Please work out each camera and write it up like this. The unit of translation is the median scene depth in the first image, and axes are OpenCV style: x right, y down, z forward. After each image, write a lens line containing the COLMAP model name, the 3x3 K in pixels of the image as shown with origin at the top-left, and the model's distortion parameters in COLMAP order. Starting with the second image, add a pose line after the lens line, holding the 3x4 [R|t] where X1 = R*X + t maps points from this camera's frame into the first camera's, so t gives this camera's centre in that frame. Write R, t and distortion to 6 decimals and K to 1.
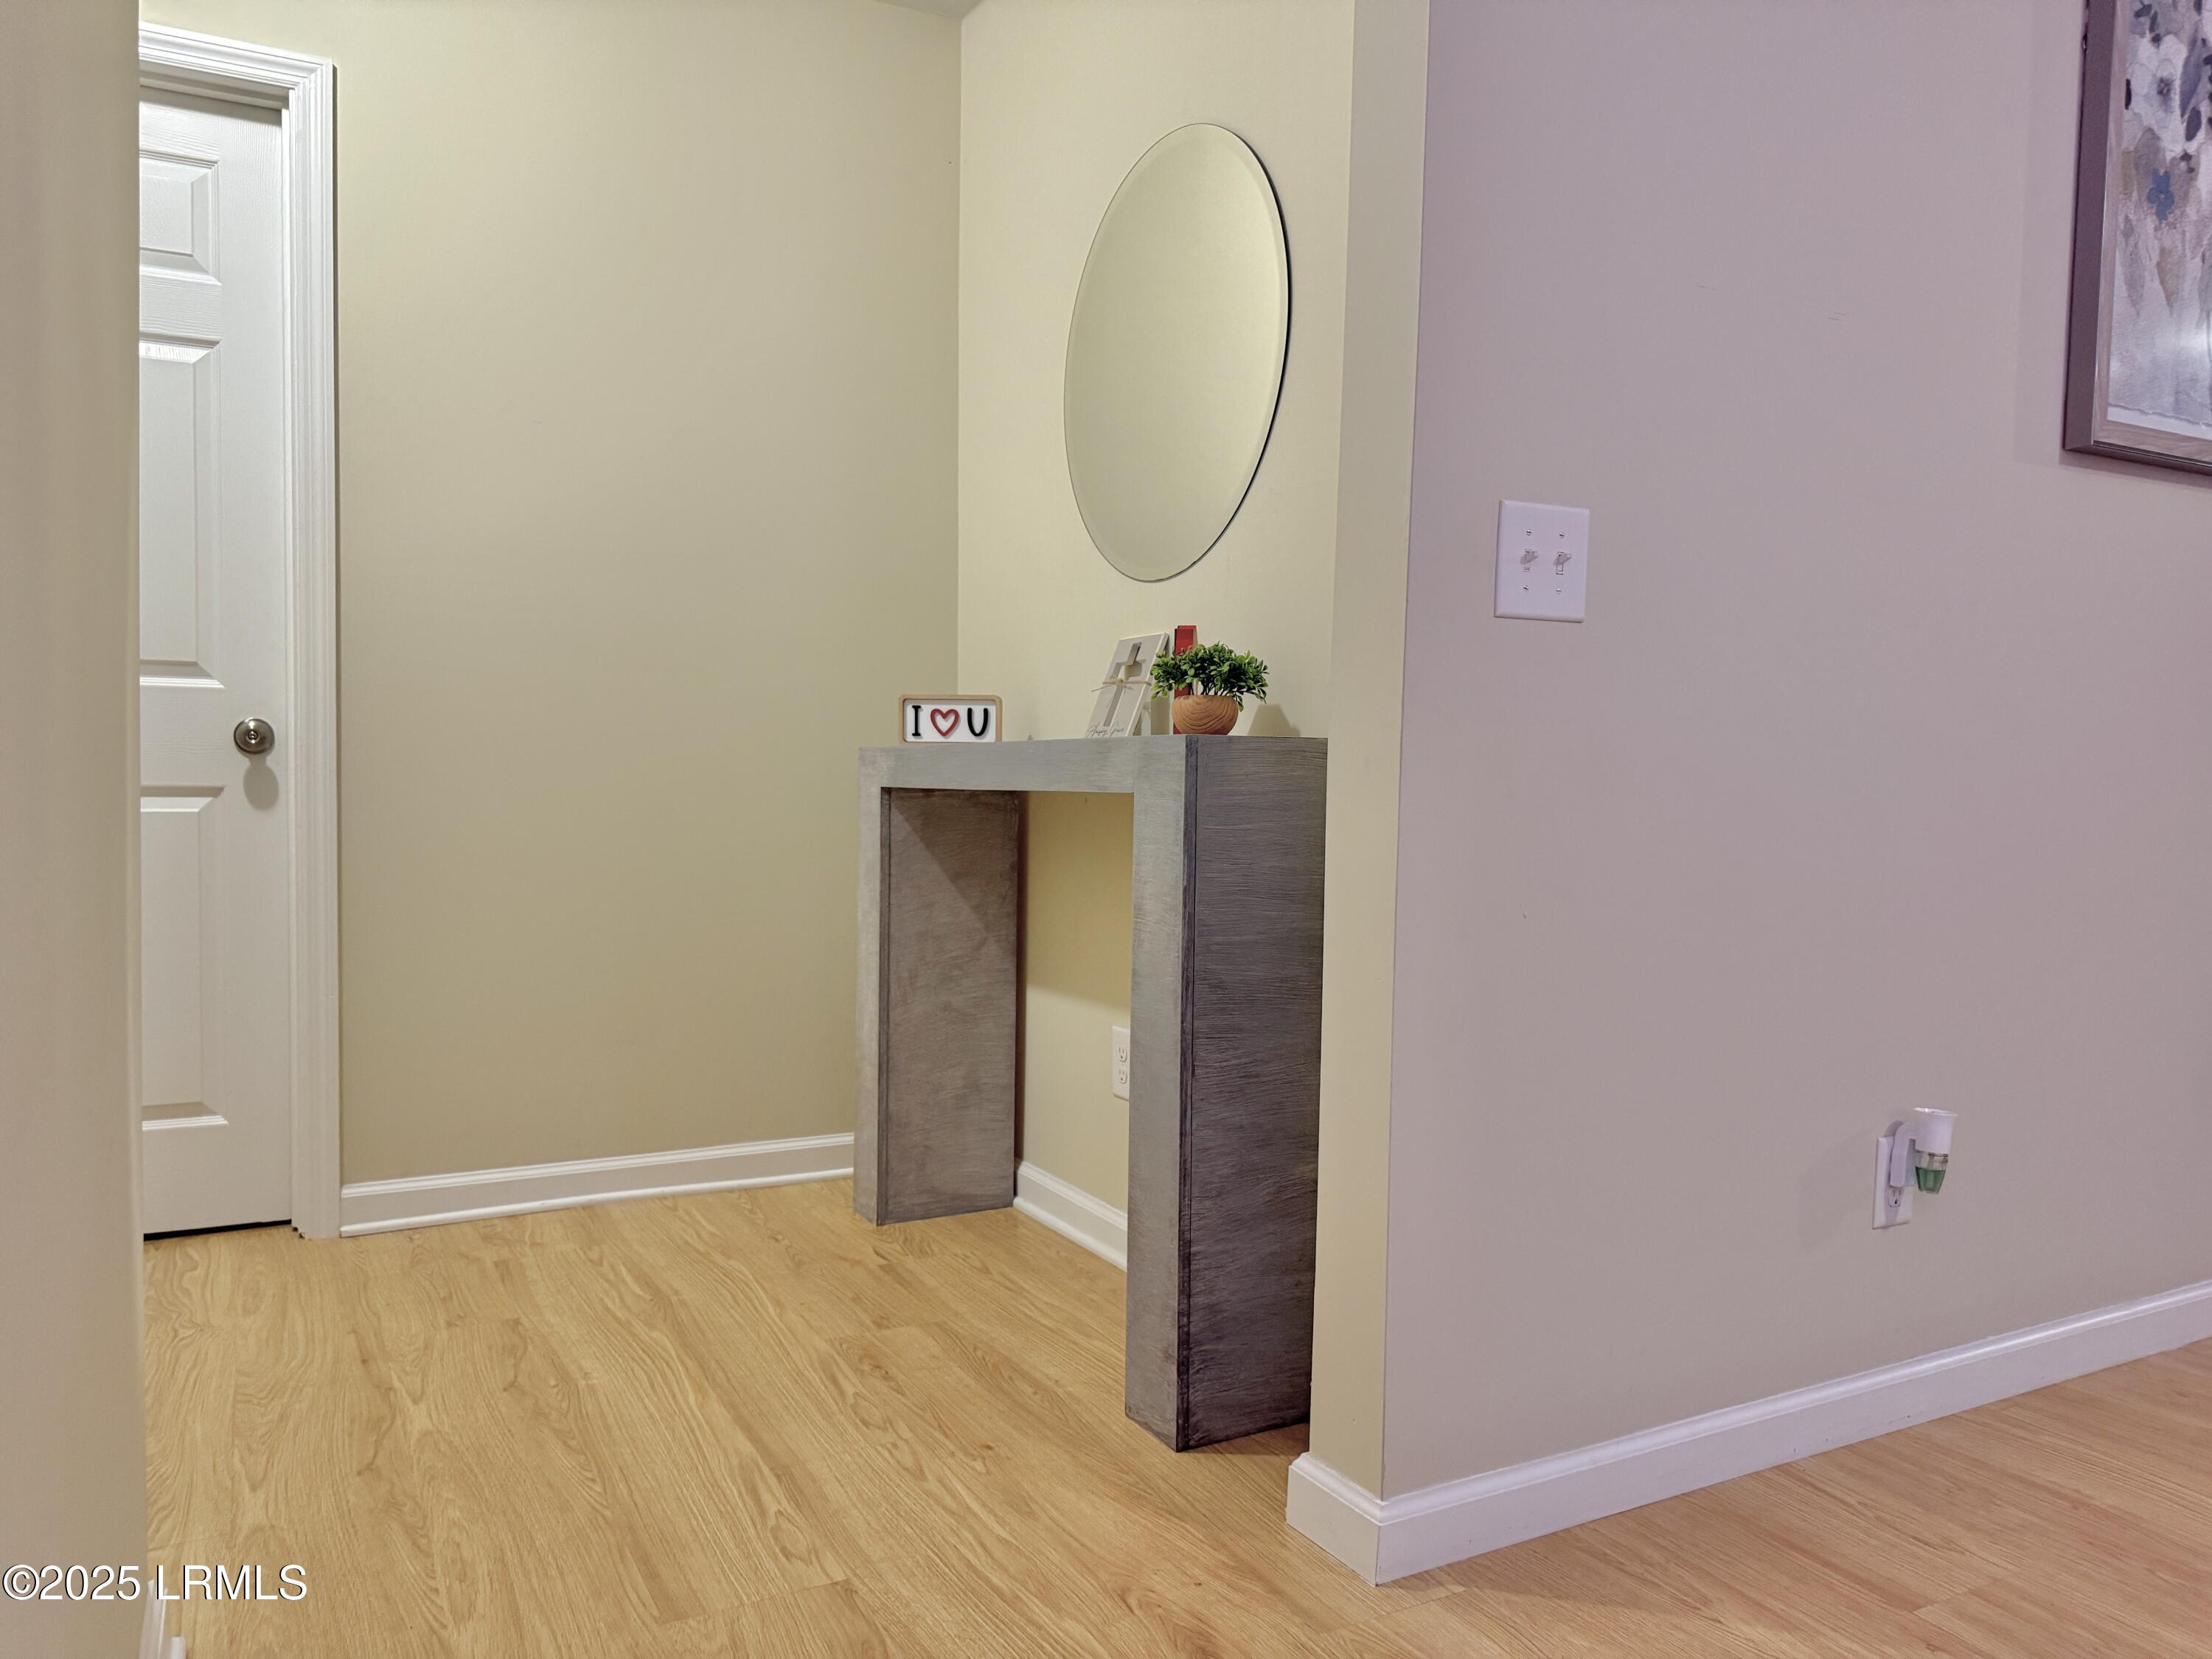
lens RADIAL K [[1568.7, 0, 1104.2], [0, 1568.7, 832.4], [0, 0, 1]] dist [0.009942, -0.015662]
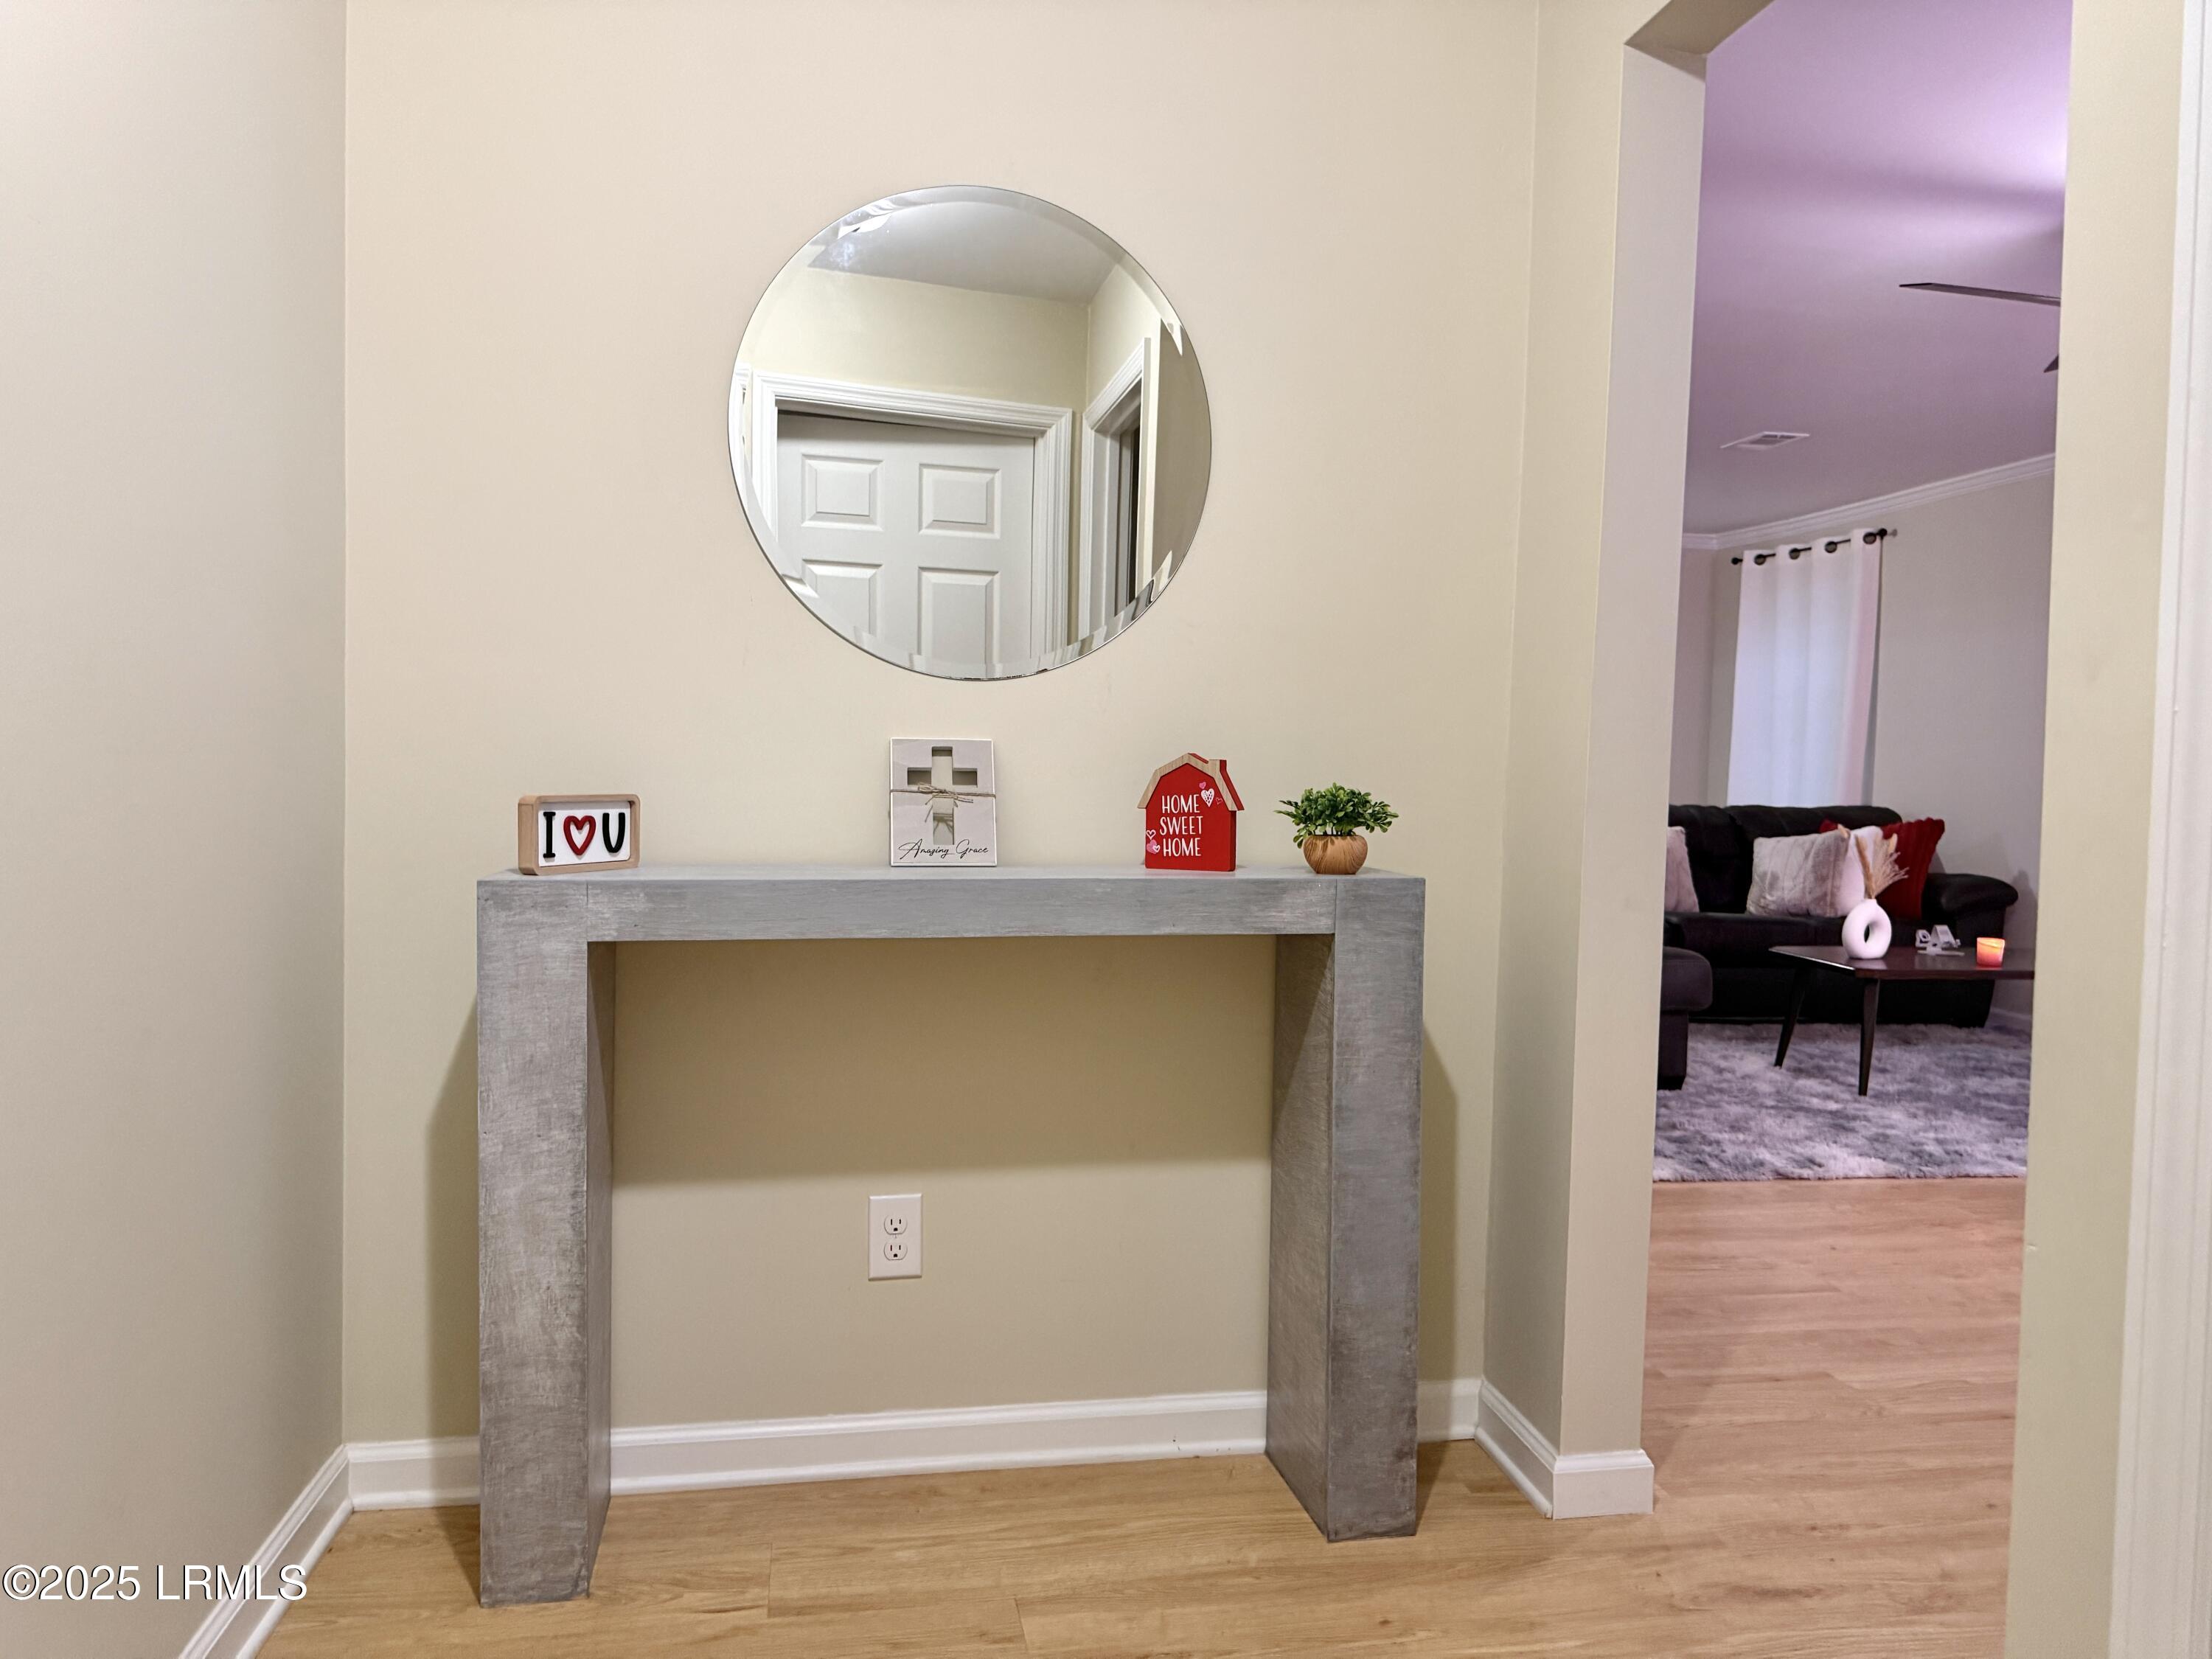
lens RADIAL K [[1568.7, 0, 1203.3], [0, 1568.7, 818.4], [0, 0, 1]] dist [0.009942, -0.015662]
pose [[0.307135, -0.043360, 0.950678, -0.725384], [0.024472, 0.998991, 0.037657, -0.104523], [-0.951351, 0.011699, 0.307886, 0.573663]]
